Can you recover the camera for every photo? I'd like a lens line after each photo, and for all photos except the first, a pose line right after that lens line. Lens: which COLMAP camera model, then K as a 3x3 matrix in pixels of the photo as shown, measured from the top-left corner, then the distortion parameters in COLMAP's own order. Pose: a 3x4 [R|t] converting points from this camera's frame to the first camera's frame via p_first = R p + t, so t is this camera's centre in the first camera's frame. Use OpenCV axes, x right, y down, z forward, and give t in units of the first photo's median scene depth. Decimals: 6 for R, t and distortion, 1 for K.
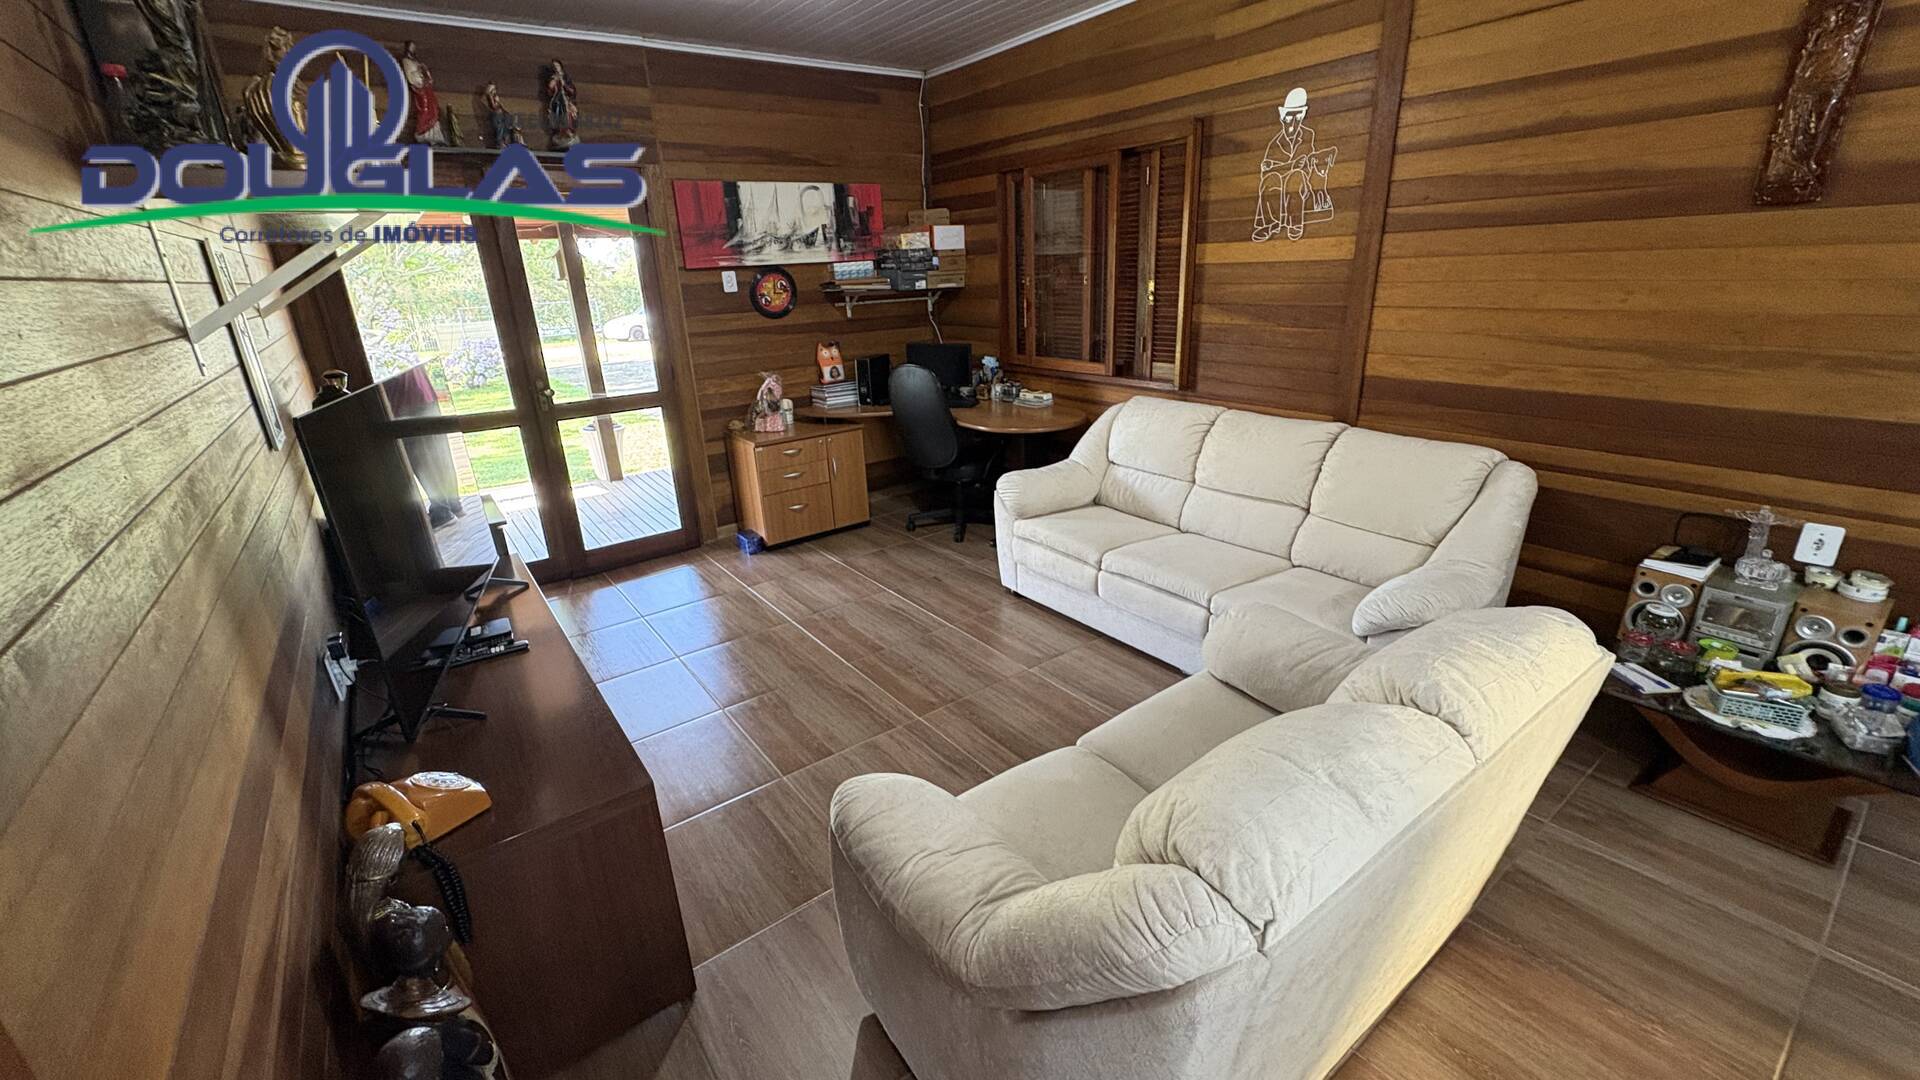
lens RADIAL K [[768.0, 0, 959.2], [0, 768.0, 542.6], [0, 0, 1]] dist [0.001548, 0.000077]
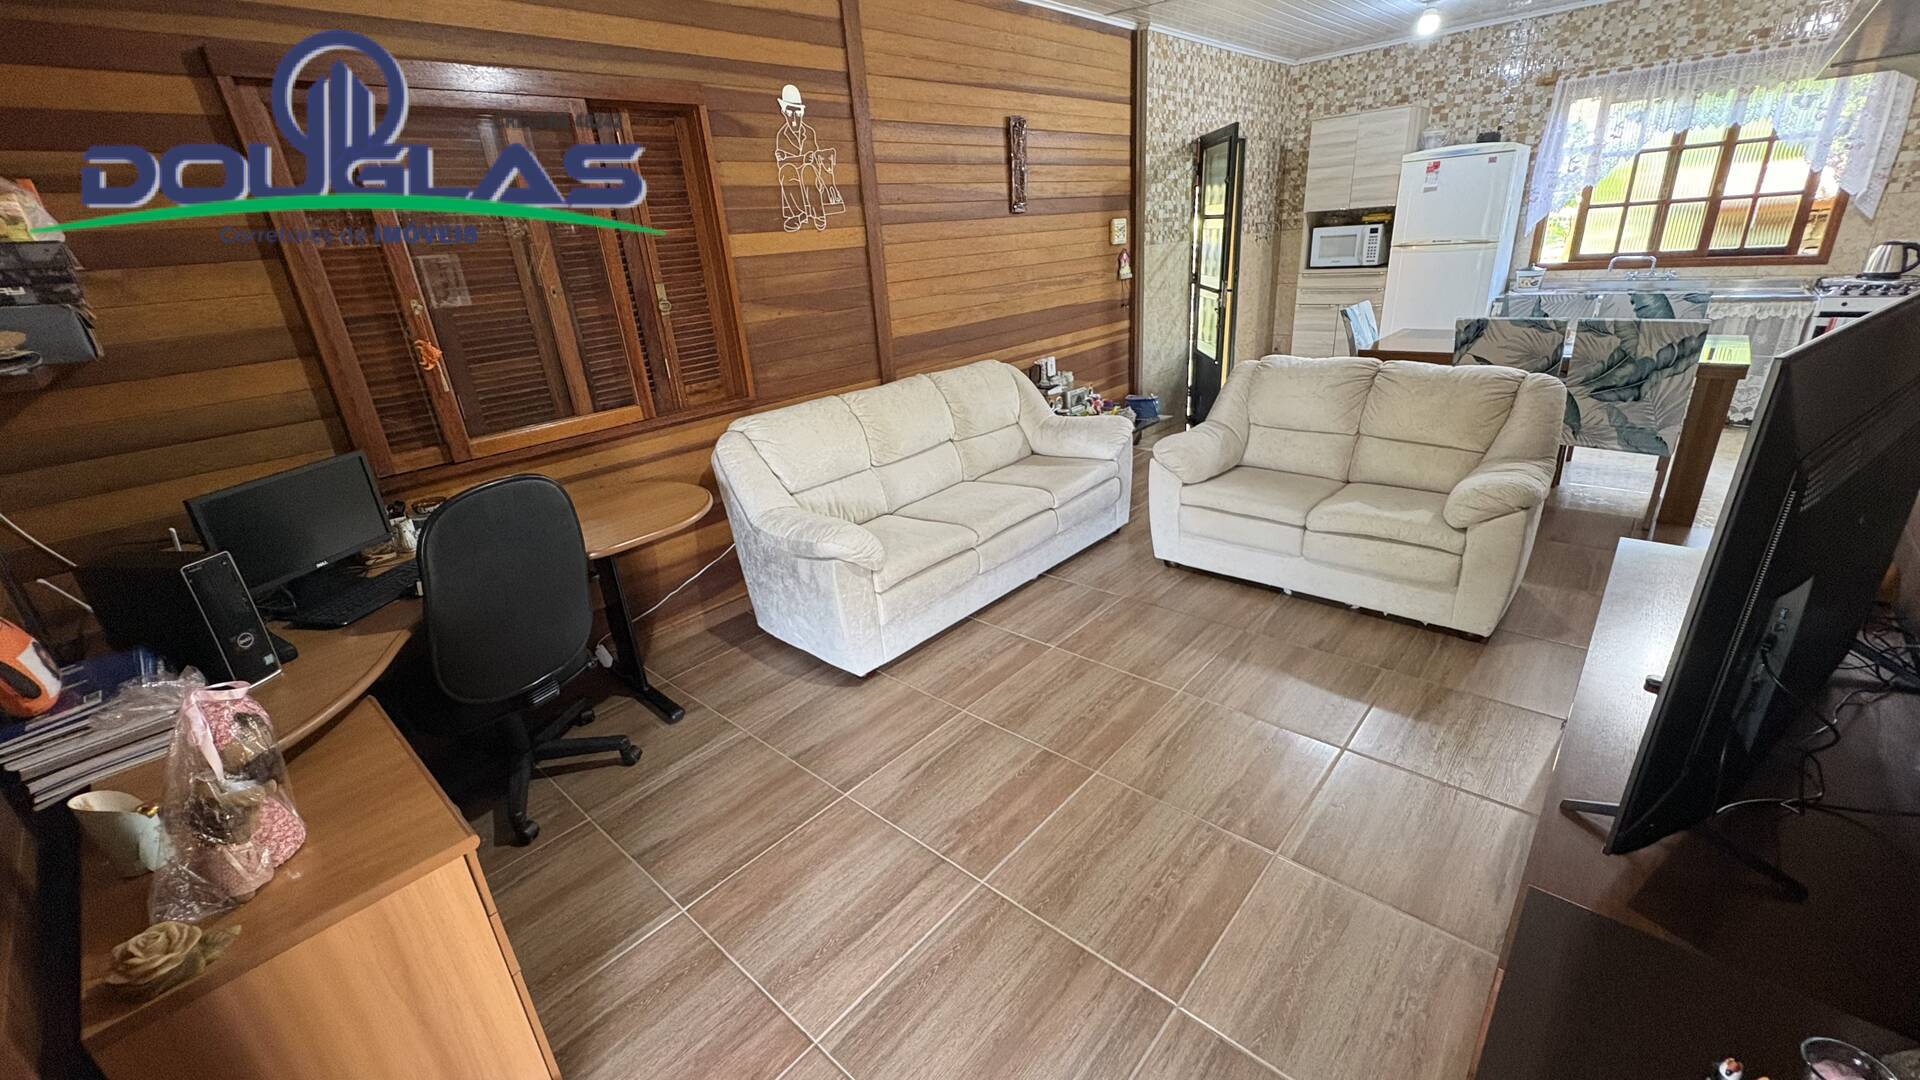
lens RADIAL K [[768.0, 0, 966.2], [0, 768.0, 535.3], [0, 0, 1]] dist [0.001548, 0.000077]
pose [[-0.195850, -0.309129, 0.930635, -0.534815], [0.409344, 0.836607, 0.364041, -0.251641], [-0.891112, 0.452248, -0.037309, 0.767775]]
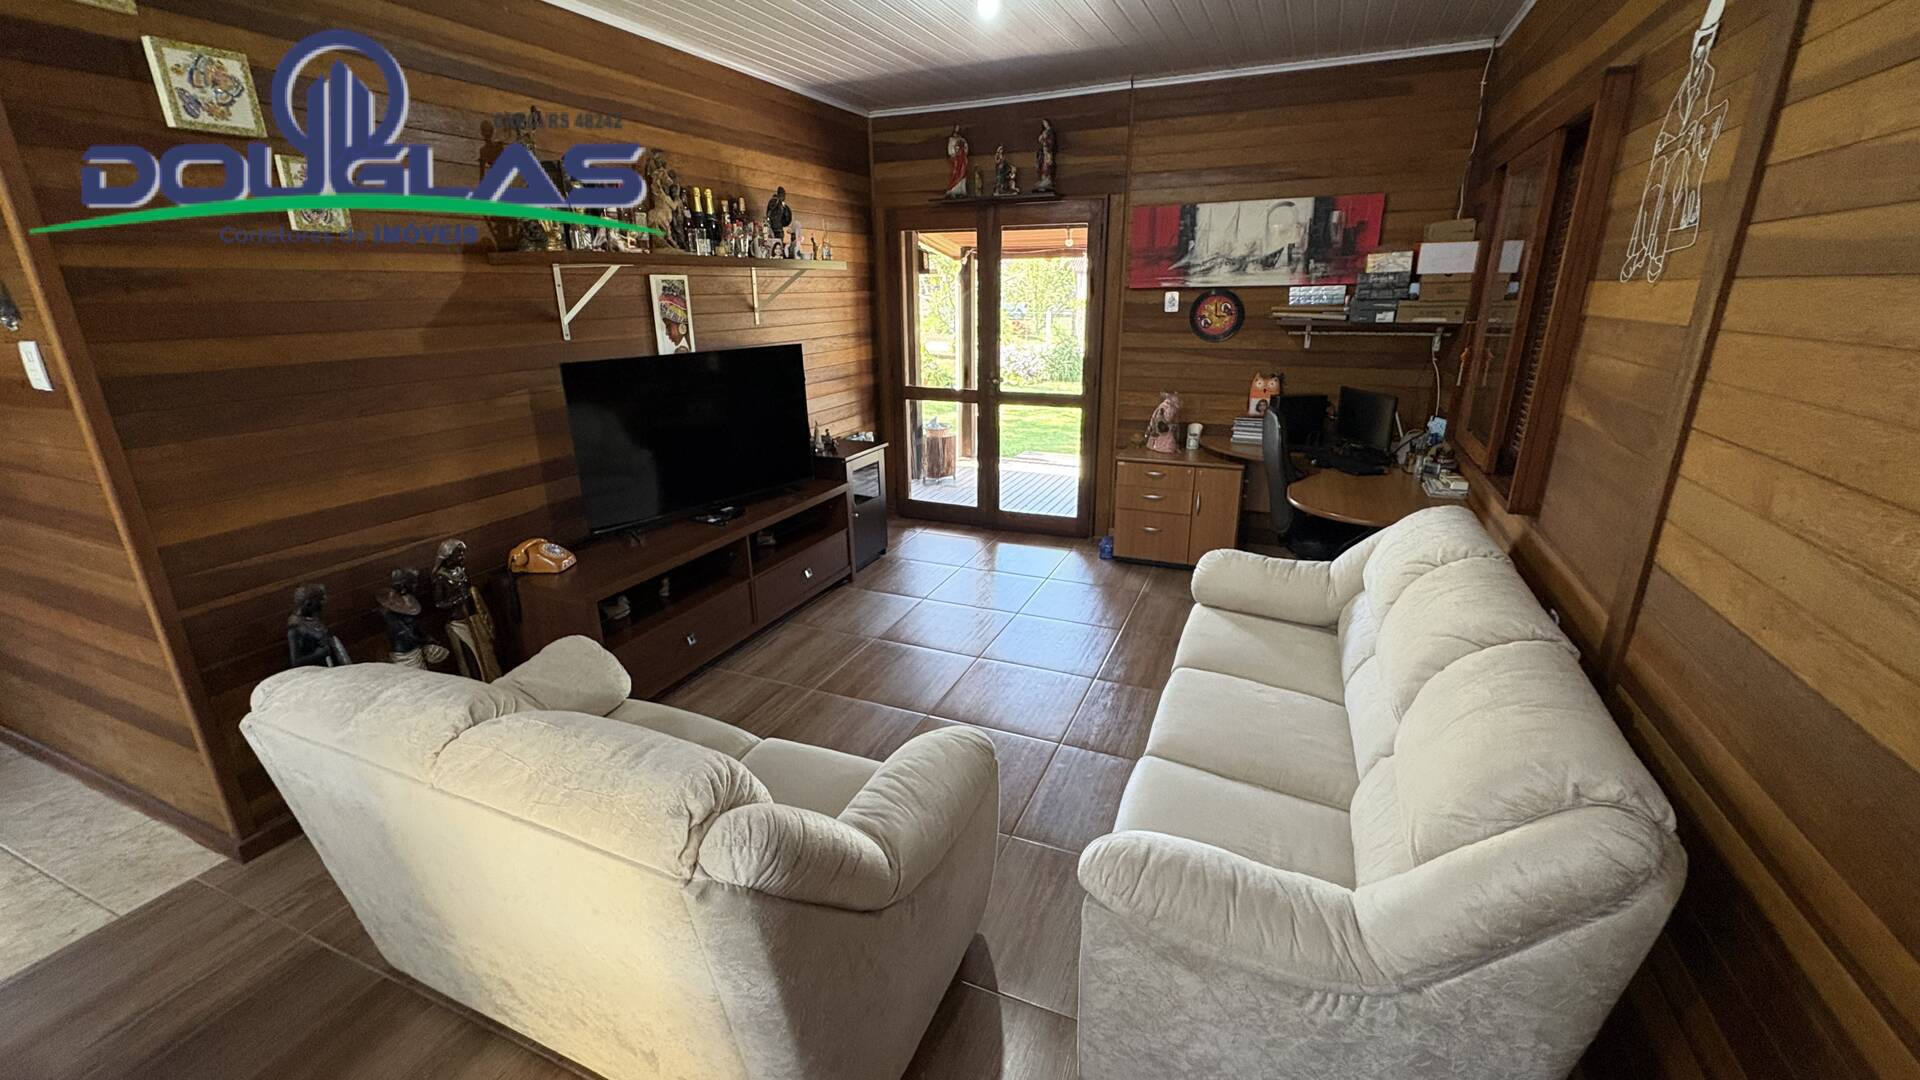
lens RADIAL K [[768.0, 0, 960.2], [0, 768.0, 540.4], [0, 0, 1]] dist [0.001548, 0.000077]
pose [[0.494175, 0.304392, -0.814332, 0.503574], [-0.307202, 0.937411, 0.163974, -0.126062], [0.813276, 0.169133, 0.556755, 0.261122]]
